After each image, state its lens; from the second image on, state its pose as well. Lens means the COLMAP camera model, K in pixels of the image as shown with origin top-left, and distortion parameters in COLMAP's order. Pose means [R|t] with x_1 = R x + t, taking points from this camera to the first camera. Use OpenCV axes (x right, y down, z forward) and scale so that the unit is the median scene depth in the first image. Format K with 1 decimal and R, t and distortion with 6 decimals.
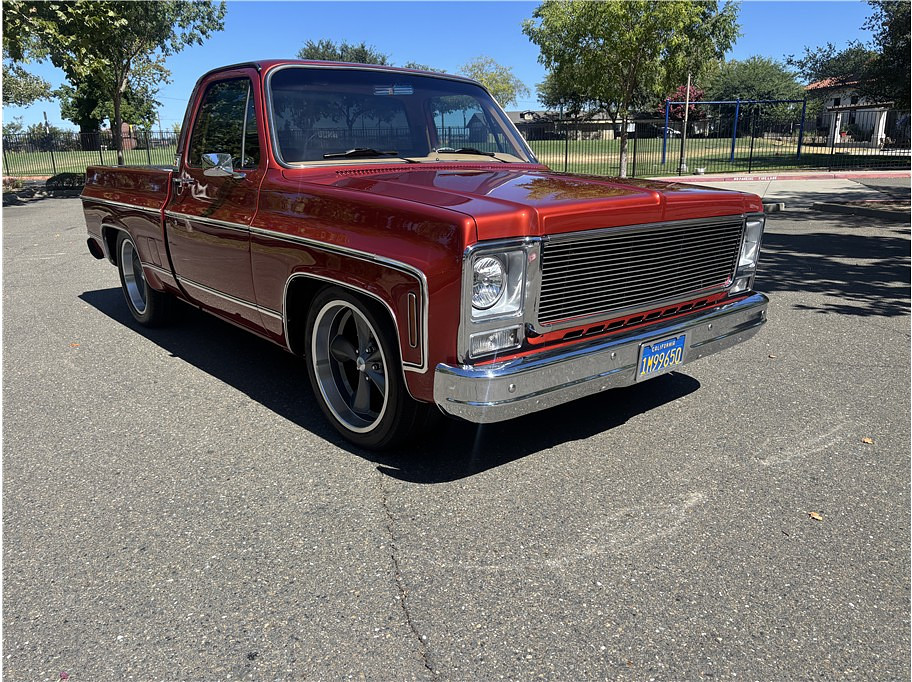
lens RADIAL K [[676.8, 0, 456.0], [0, 676.8, 341.0], [0, 0, 1]] dist [0.013317, -0.001442]
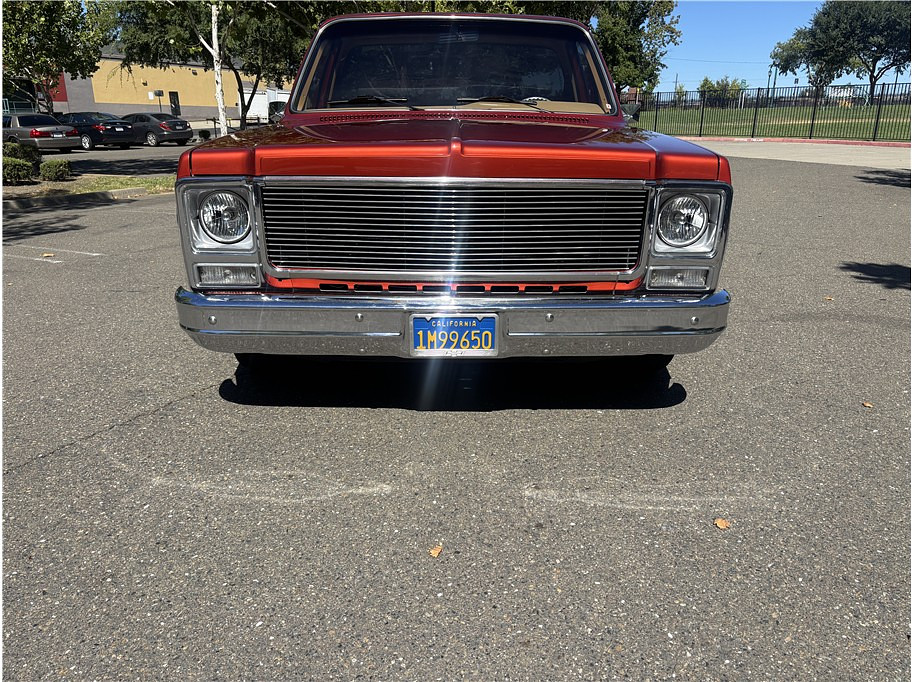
lens RADIAL K [[676.8, 0, 456.0], [0, 676.8, 341.0], [0, 0, 1]] dist [0.013317, -0.001442]
pose [[0.780368, 0.204997, -0.590764, 0.807132], [-0.174655, 0.978593, 0.108865, -0.063665], [0.600435, 0.018225, 0.799466, 0.308851]]
